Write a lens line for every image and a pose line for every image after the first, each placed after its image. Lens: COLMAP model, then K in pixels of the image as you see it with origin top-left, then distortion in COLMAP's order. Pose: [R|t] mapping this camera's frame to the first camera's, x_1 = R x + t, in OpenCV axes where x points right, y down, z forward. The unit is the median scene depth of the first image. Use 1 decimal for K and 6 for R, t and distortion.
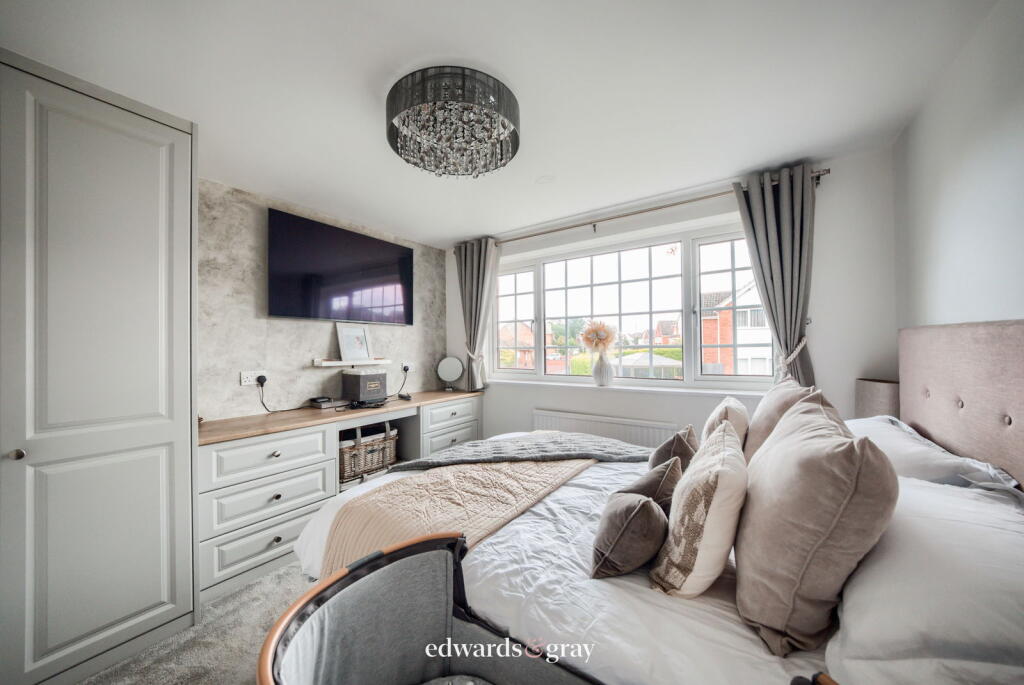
lens RADIAL K [[353.8, 0, 512.0], [0, 353.8, 342.5], [0, 0, 1]] dist [-0.001009, -0.000042]
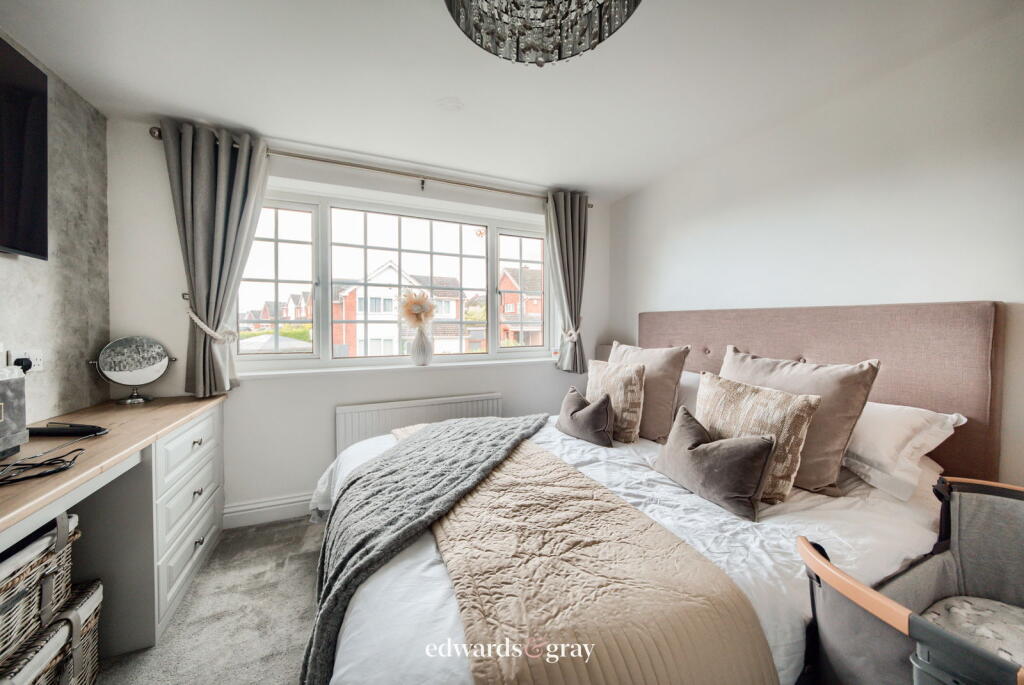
lens RADIAL K [[341.0, 0, 490.2], [0, 341.0, 331.4], [0, 0, 1]] dist [-0.009533, -0.000025]
pose [[0.538810, 0.001889, 0.842425, -0.370007], [-0.015958, 0.999841, 0.007964, 0.026777], [-0.842276, -0.017734, 0.538754, 0.384996]]
